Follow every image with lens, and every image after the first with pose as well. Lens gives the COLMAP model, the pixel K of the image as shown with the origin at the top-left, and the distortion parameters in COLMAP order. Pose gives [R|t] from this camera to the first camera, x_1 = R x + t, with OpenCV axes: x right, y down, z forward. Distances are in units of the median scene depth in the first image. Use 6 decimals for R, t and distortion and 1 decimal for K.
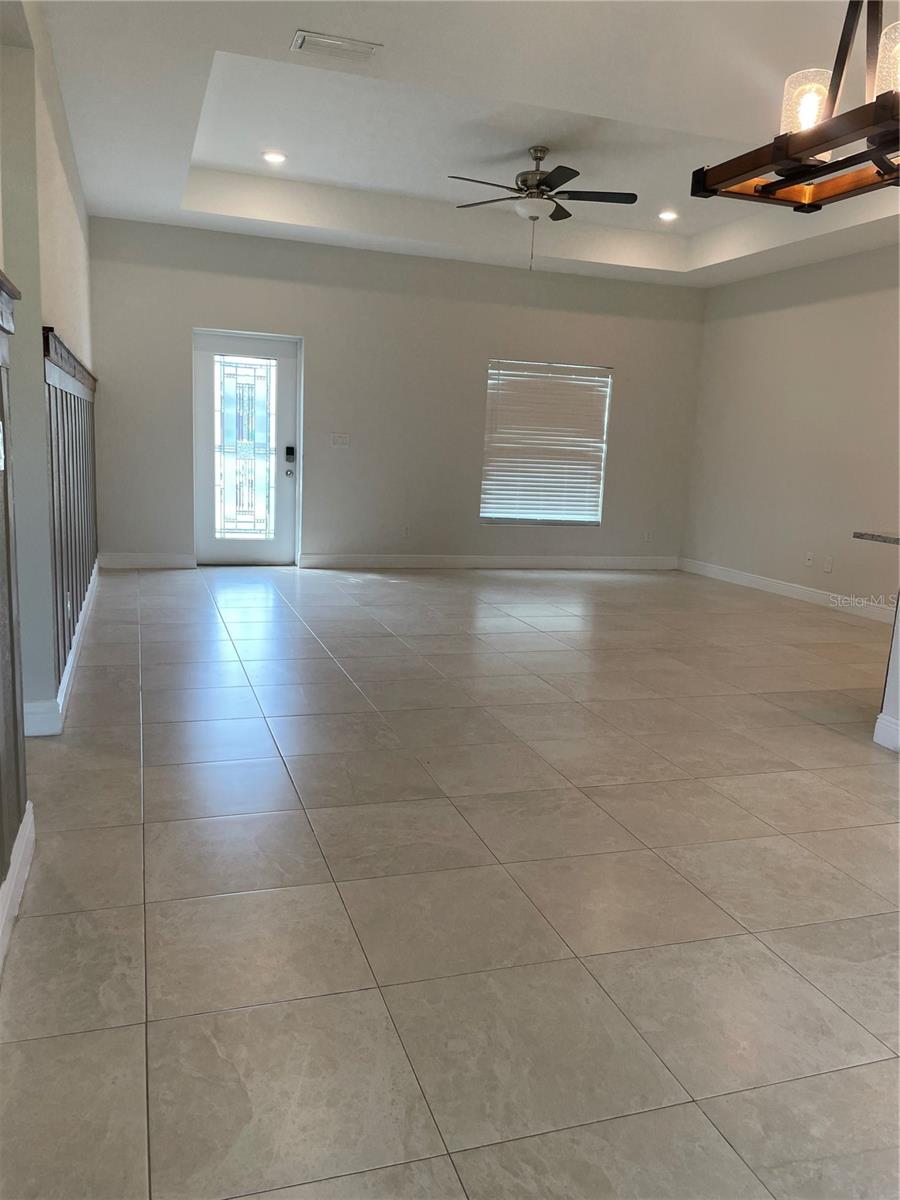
lens RADIAL K [[914.5, 0, 440.5], [0, 914.5, 605.0], [0, 0, 1]] dist [0.064056, -0.002433]
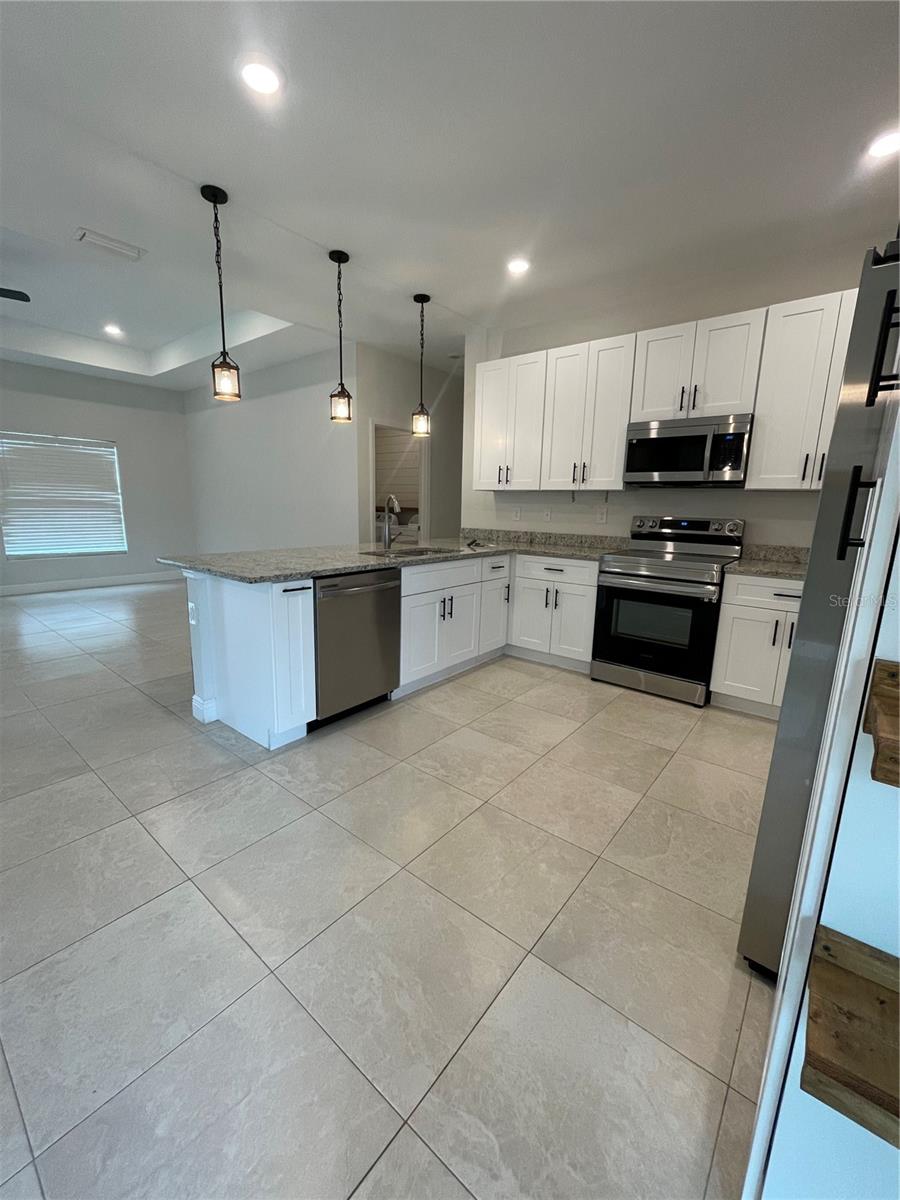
lens RADIAL K [[486.1, 0, 449.3], [0, 486.1, 596.3], [0, 0, 1]] dist [-0.003273, 0.000601]
pose [[0.841168, -0.132986, 0.524167, 0.275344], [0.117323, 0.991083, 0.063170, -0.013694], [-0.527894, 0.008360, 0.849269, 0.141589]]
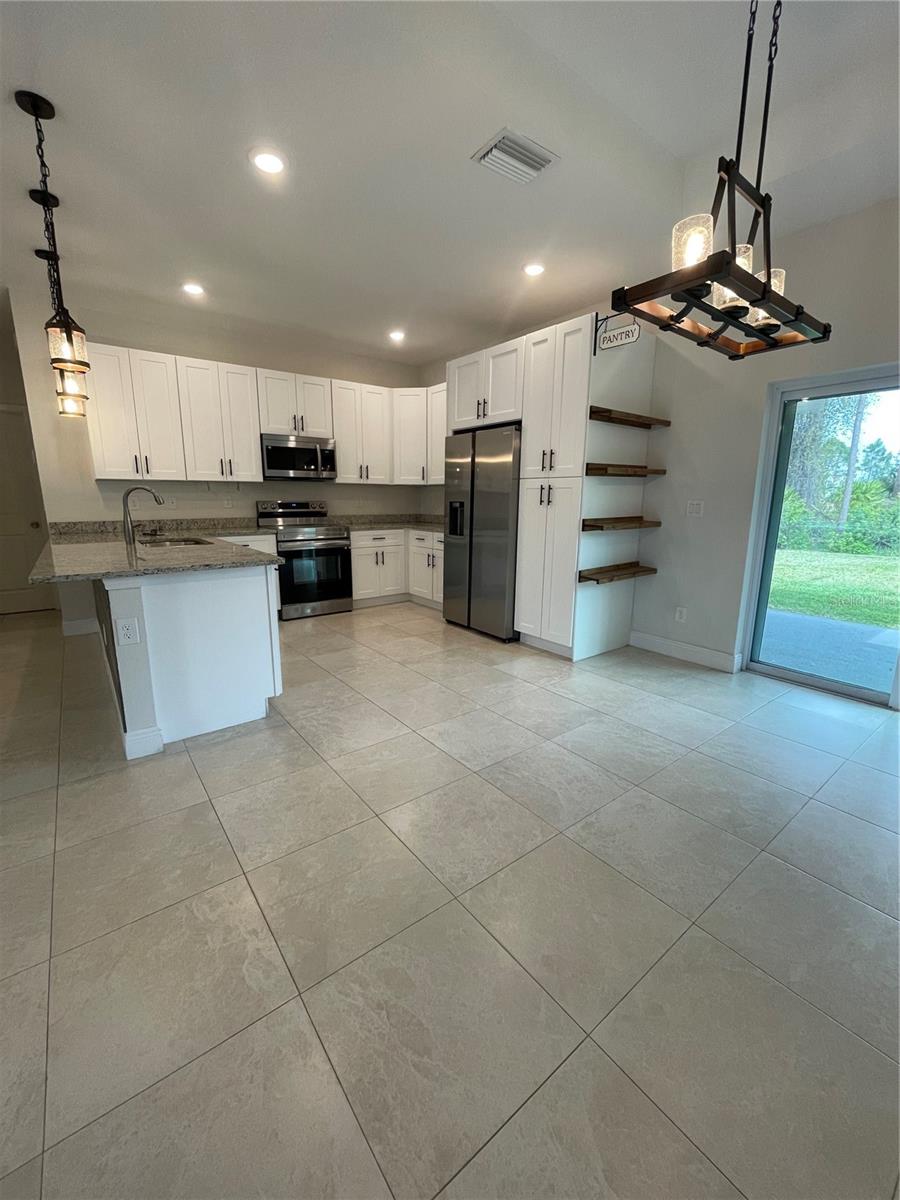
lens RADIAL K [[486.1, 0, 449.3], [0, 486.1, 596.3], [0, 0, 1]] dist [-0.003273, 0.000601]
pose [[-0.330179, -0.238667, 0.913247, -0.077473], [0.152091, 0.941413, 0.301015, -0.090795], [-0.931585, 0.238285, -0.274536, 0.484448]]
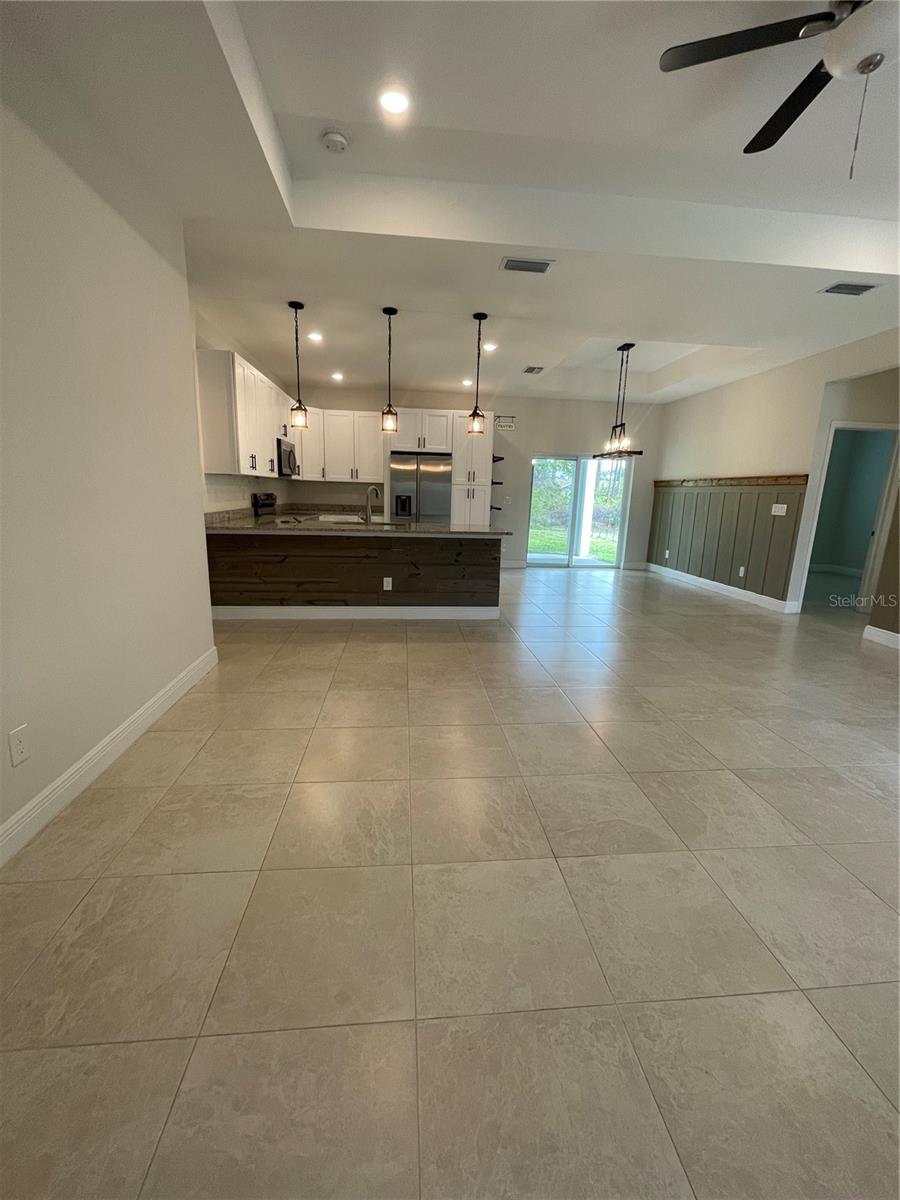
lens RADIAL K [[481.8, 0, 450.0], [0, 481.8, 600.0], [0, 0, 1]] dist [0.001689, 0.000134]
pose [[-0.972300, -0.122639, 0.198978, 0.224104], [-0.034100, 0.916612, 0.398321, -0.235698], [-0.231235, 0.380503, -0.895404, 1.324923]]
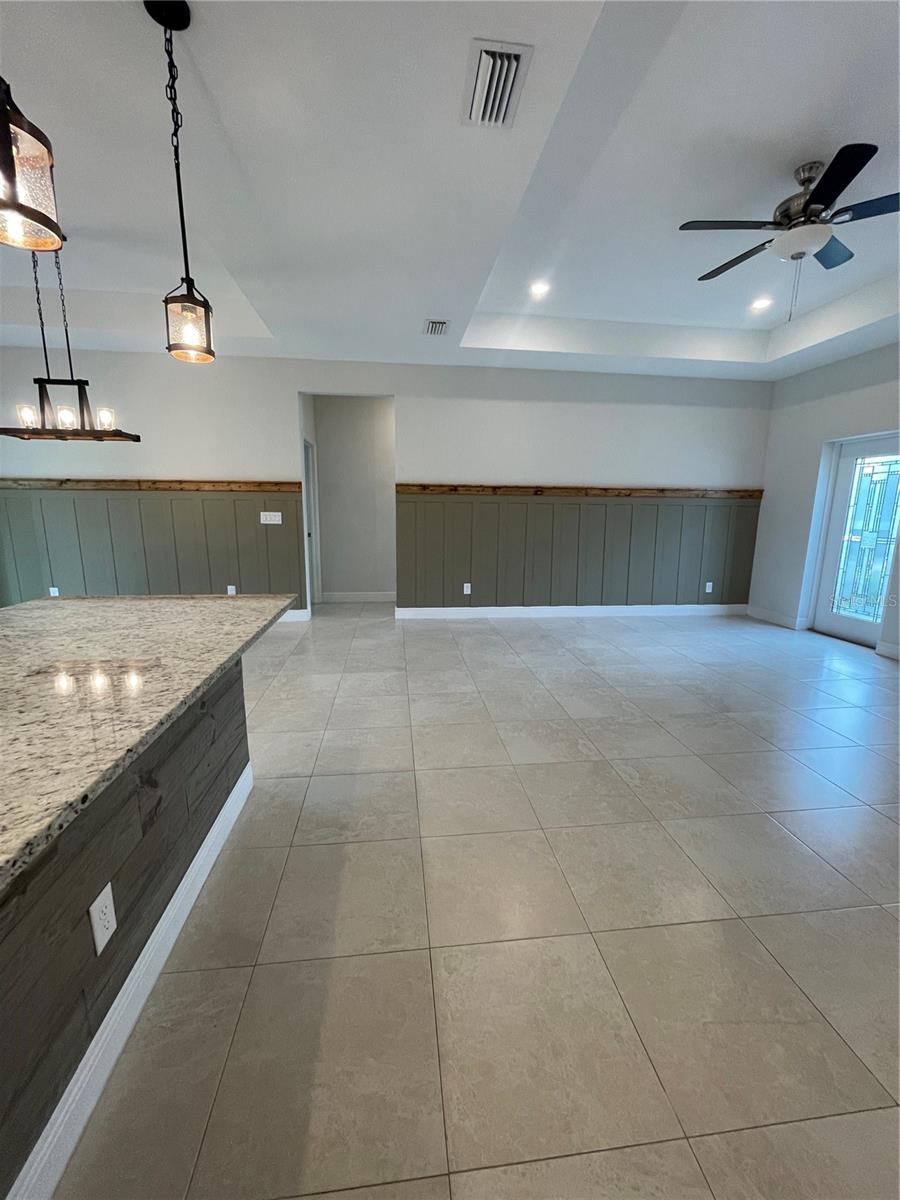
lens RADIAL K [[486.1, 0, 449.3], [0, 486.1, 596.3], [0, 0, 1]] dist [-0.003273, 0.000601]
pose [[-0.200469, 0.126002, -0.971563, 0.594599], [-0.198160, 0.965982, 0.166166, -0.126684], [0.959450, 0.225837, -0.168681, 0.801130]]
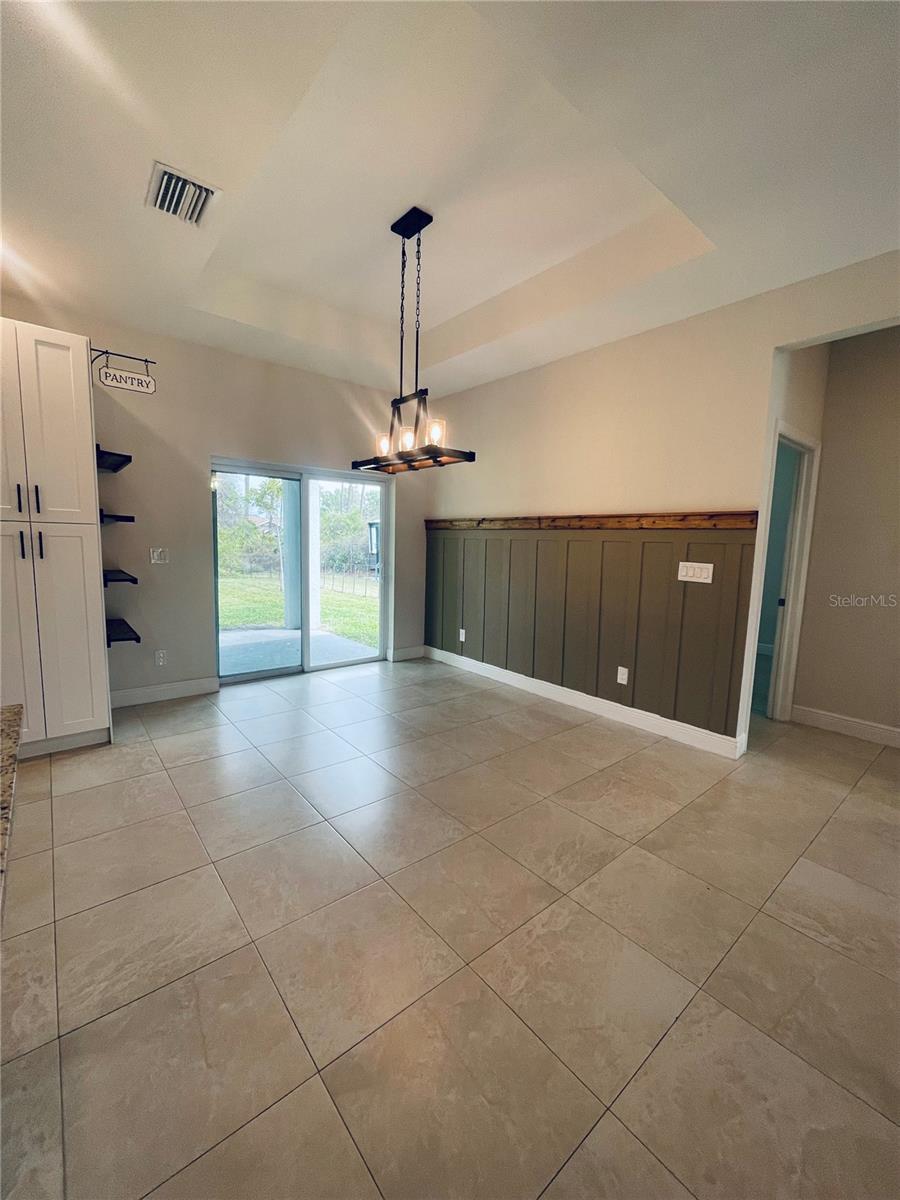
lens RADIAL K [[486.1, 0, 449.3], [0, 486.1, 596.3], [0, 0, 1]] dist [-0.003273, 0.000601]
pose [[-0.927687, -0.030145, -0.372141, 0.254850], [-0.137614, 0.954168, 0.265757, -0.132387], [0.347074, 0.297751, -0.889317, 0.704049]]
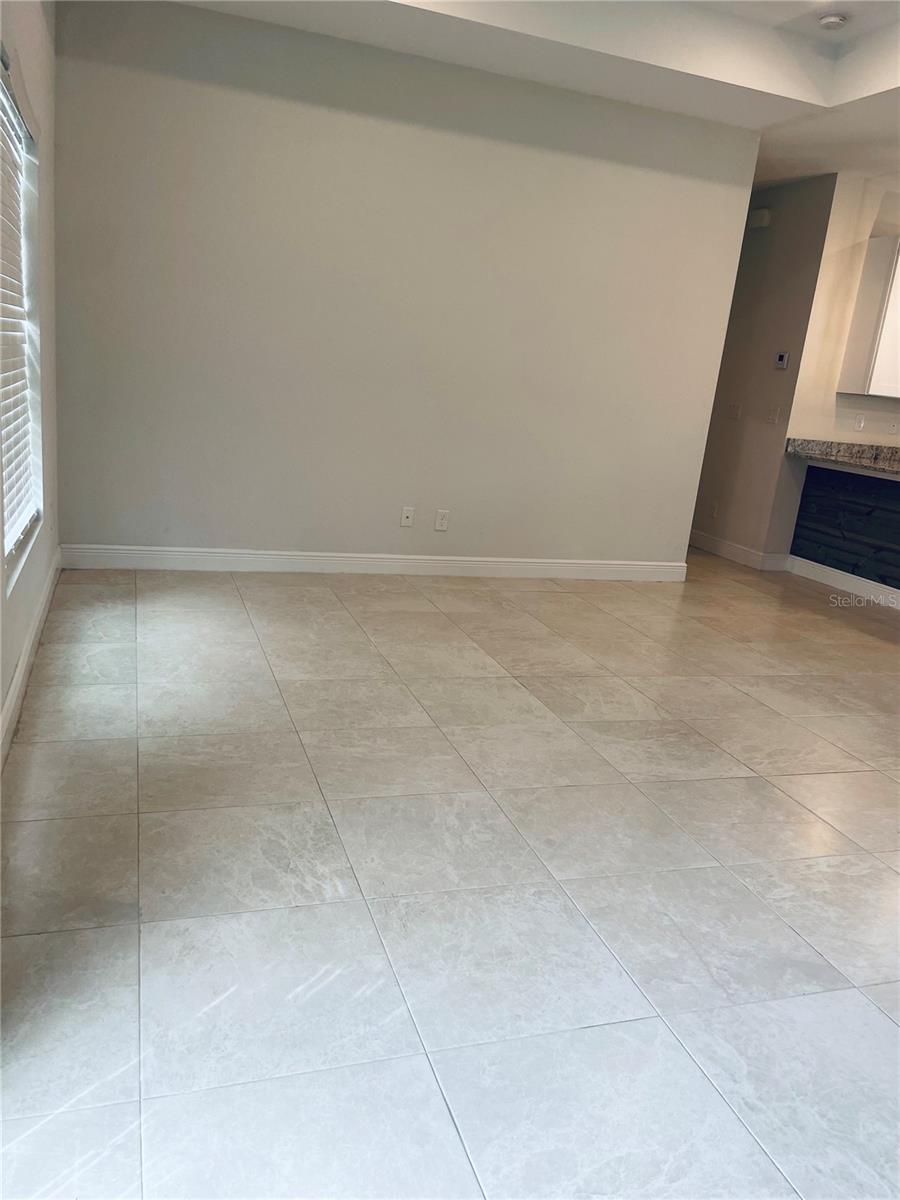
lens RADIAL K [[910.9, 0, 450.0], [0, 910.9, 600.0], [0, 0, 1]] dist [0.038873, -0.001233]
pose [[-0.000369, -0.291513, 0.956567, -0.351321], [0.079690, 0.953516, 0.290614, -0.228911], [-0.996820, 0.076336, 0.022878, 1.153578]]
